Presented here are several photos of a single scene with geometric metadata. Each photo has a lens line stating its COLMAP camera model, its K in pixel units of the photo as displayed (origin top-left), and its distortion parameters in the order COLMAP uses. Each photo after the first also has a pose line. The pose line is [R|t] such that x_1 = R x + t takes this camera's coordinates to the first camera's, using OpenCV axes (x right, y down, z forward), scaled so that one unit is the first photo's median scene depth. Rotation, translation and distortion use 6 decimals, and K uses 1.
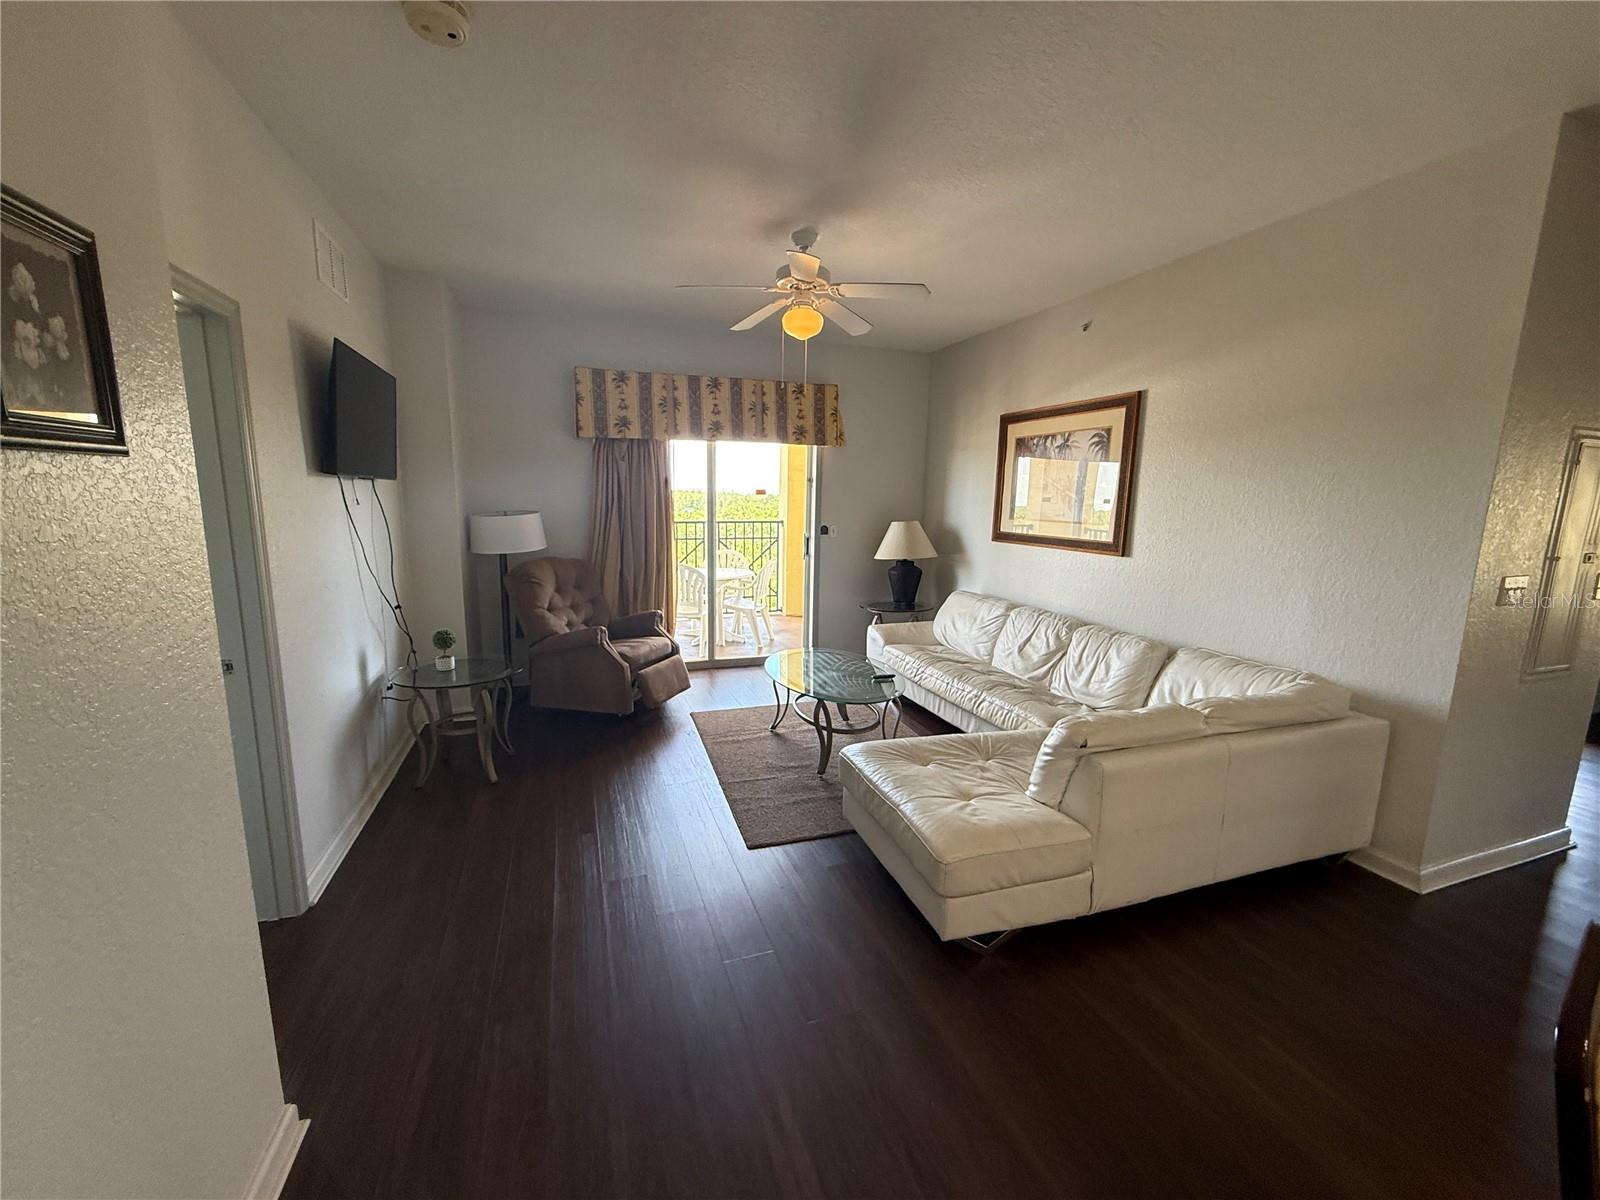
lens RADIAL K [[643.8, 0, 794.2], [0, 643.8, 598.3], [0, 0, 1]] dist [-0.000195, 0.000037]
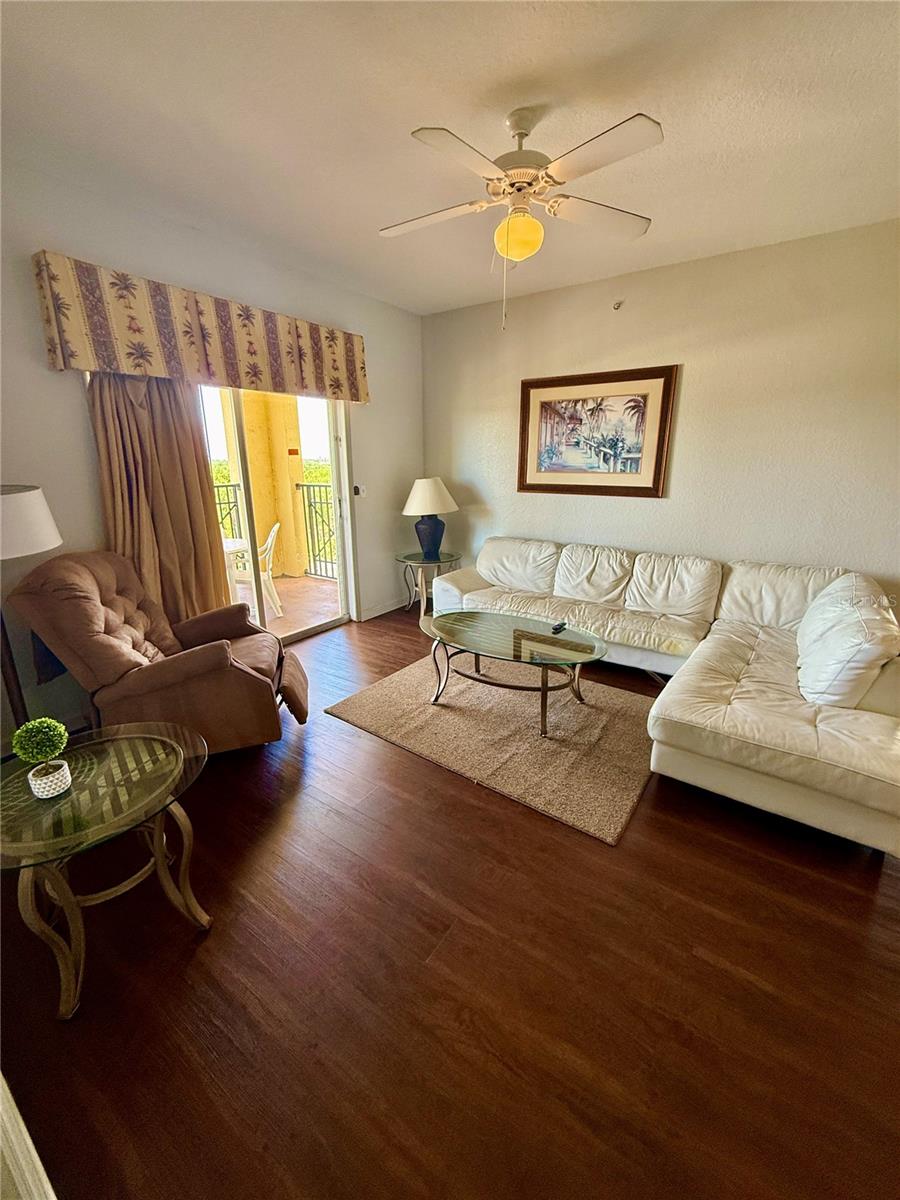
lens RADIAL K [[482.9, 0, 464.2], [0, 482.9, 597.3], [0, 0, 1]] dist [-0.000195, 0.000037]
pose [[0.805768, -0.180708, 0.563988, -0.331619], [0.108627, 0.981251, 0.159208, -0.054085], [-0.582184, -0.067021, 0.810290, 0.345860]]
